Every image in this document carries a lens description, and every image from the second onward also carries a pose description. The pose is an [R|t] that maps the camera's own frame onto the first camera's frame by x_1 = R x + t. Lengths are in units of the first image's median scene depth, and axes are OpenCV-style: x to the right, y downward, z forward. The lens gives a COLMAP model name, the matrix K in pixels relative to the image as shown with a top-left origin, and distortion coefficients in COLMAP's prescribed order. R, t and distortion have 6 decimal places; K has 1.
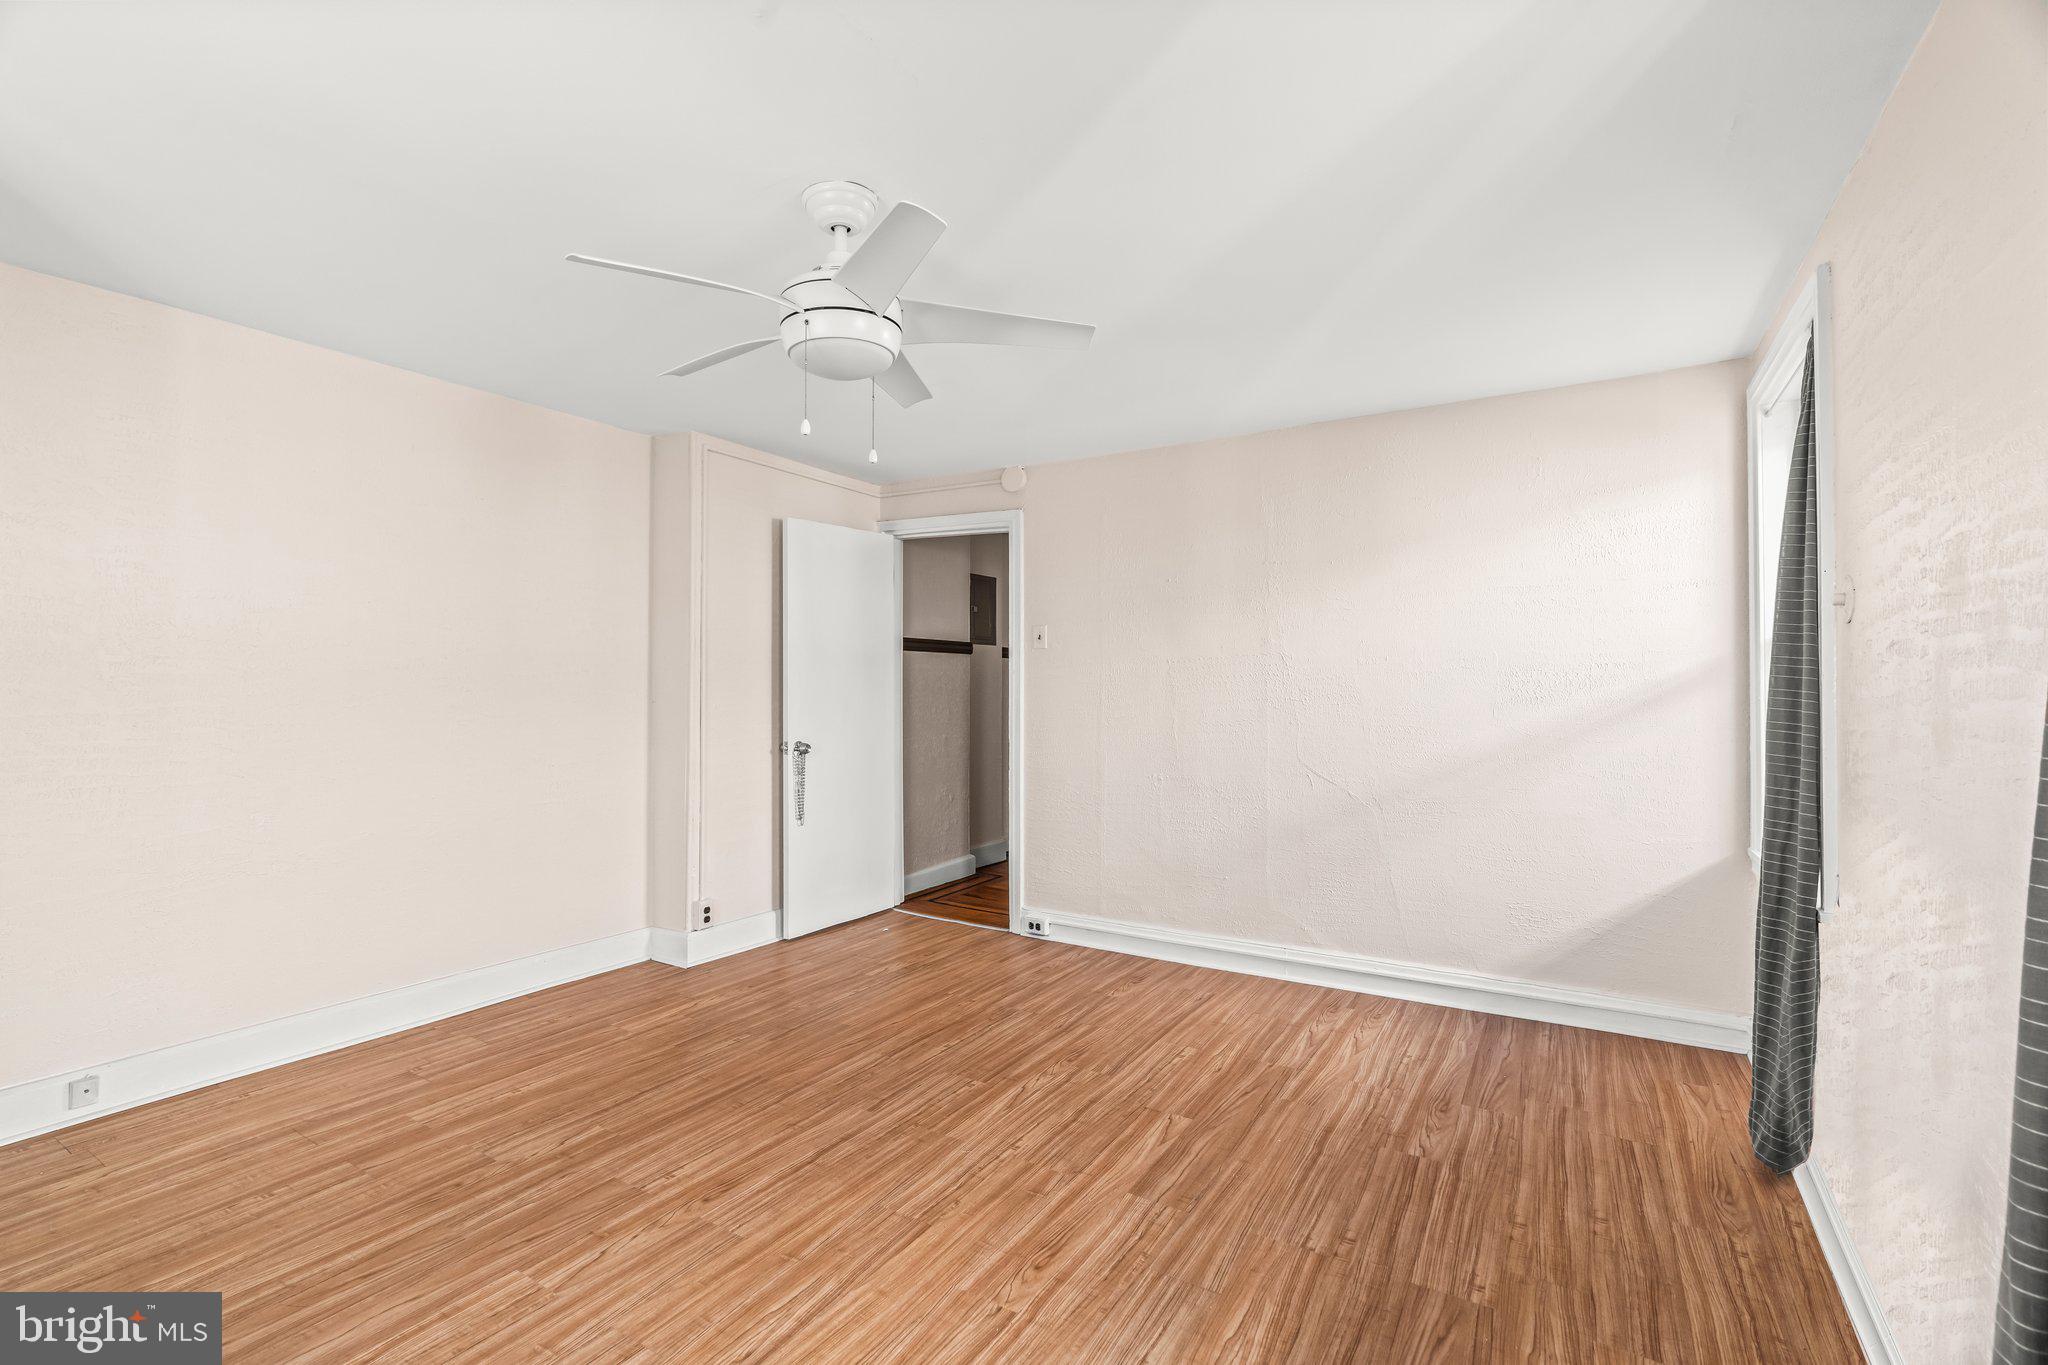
lens RADIAL K [[943.6, 0, 1024.0], [0, 943.6, 682.5], [0, 0, 1]] dist [-0.013038, -0.000081]
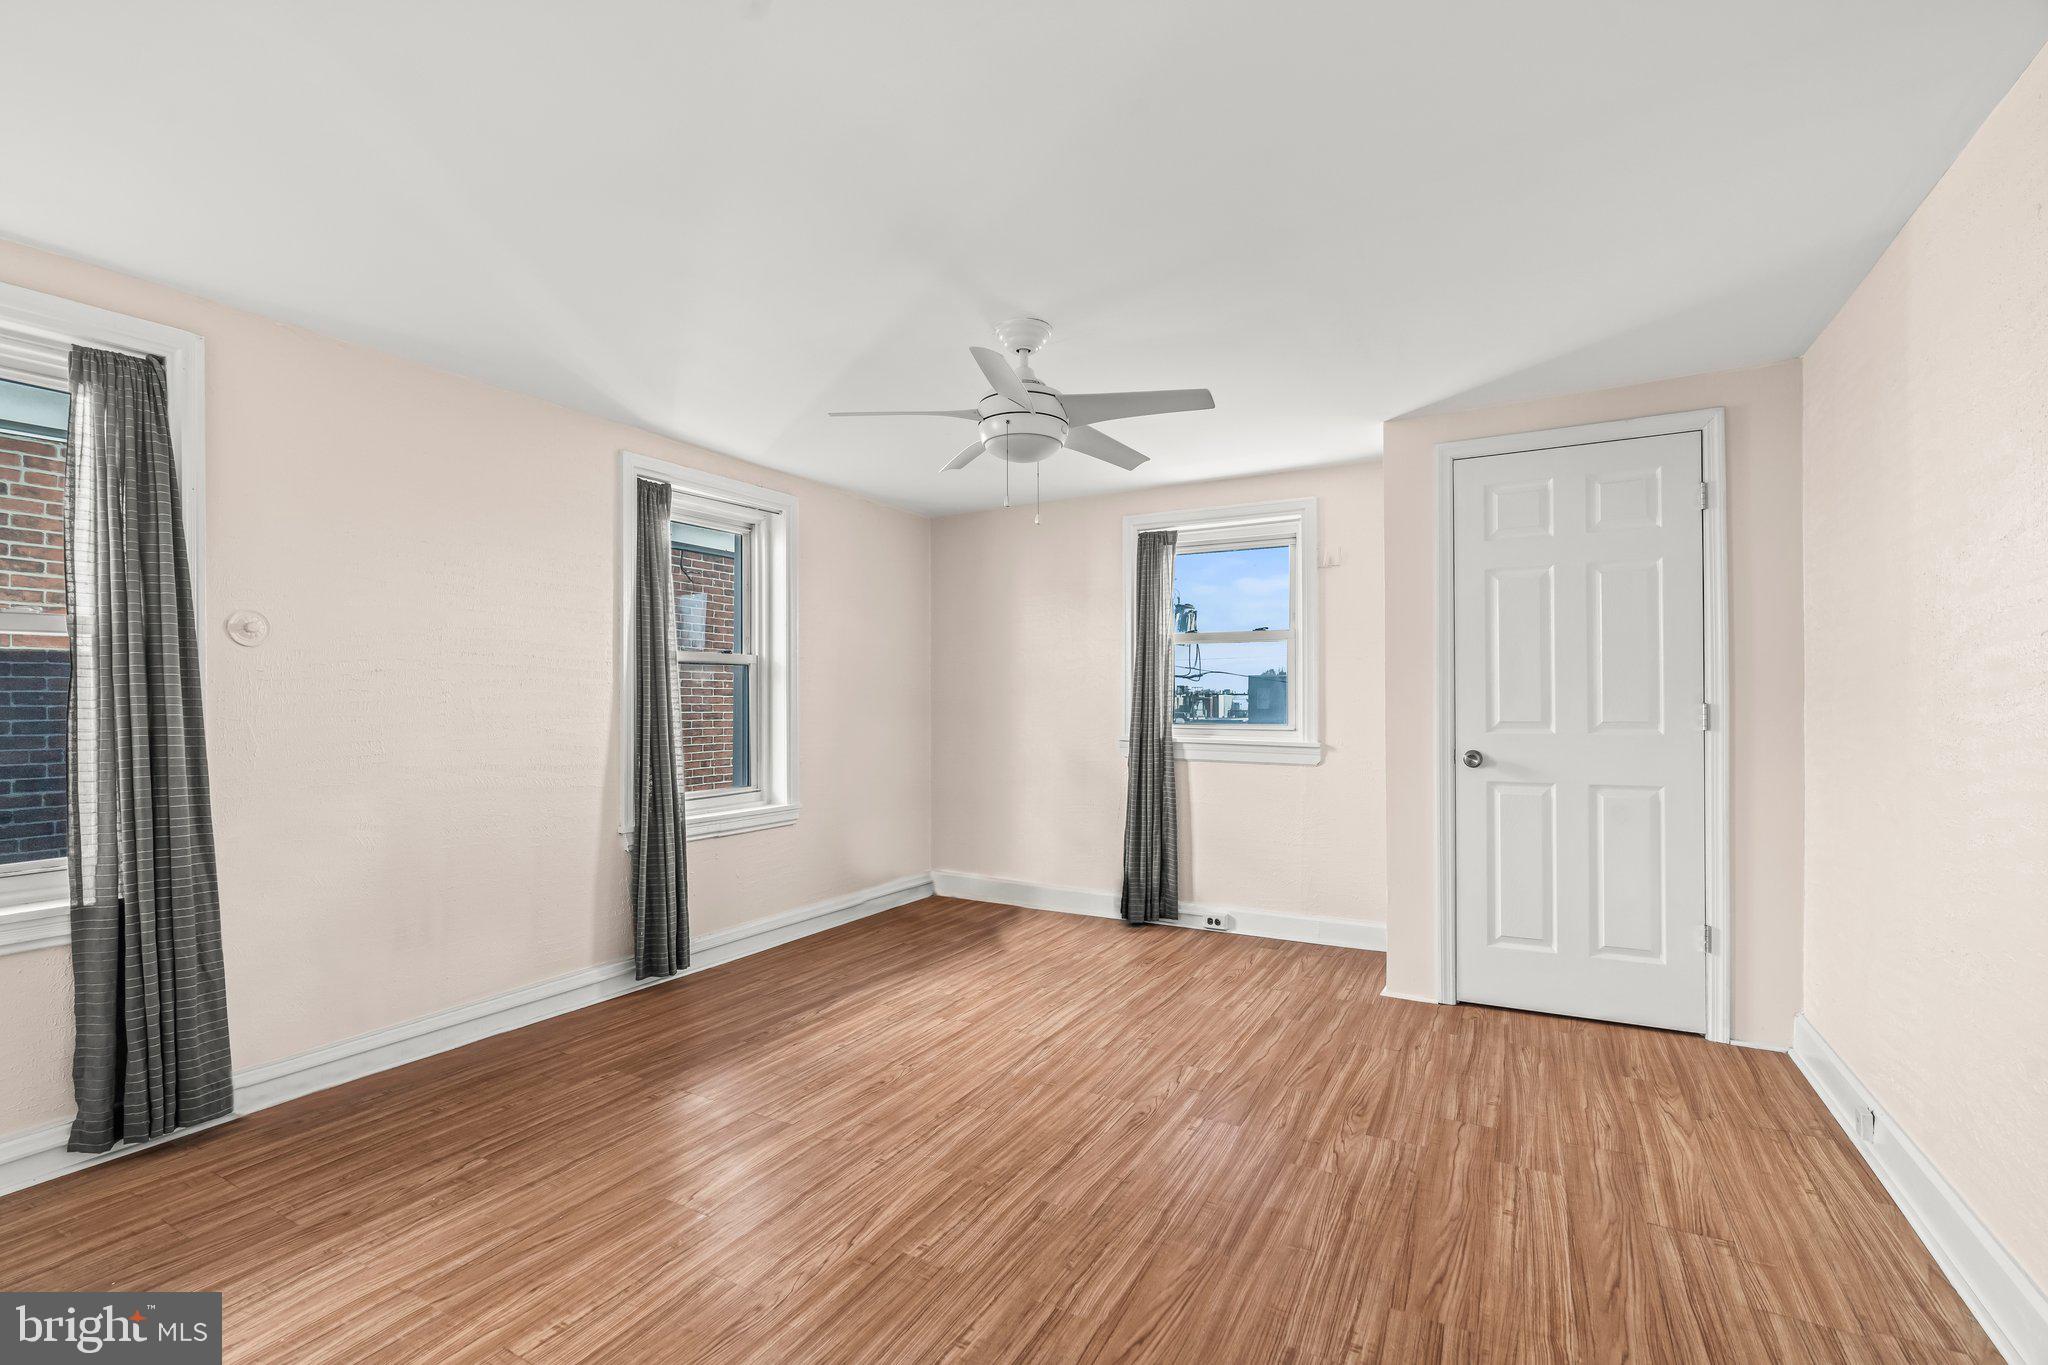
lens RADIAL K [[943.6, 0, 1024.0], [0, 943.6, 682.5], [0, 0, 1]] dist [-0.013038, -0.000081]
pose [[-0.999302, -0.001220, -0.037345, -0.125201], [-0.000298, 0.999695, -0.024684, 0.015548], [0.037364, -0.024656, -0.998998, 2.038779]]
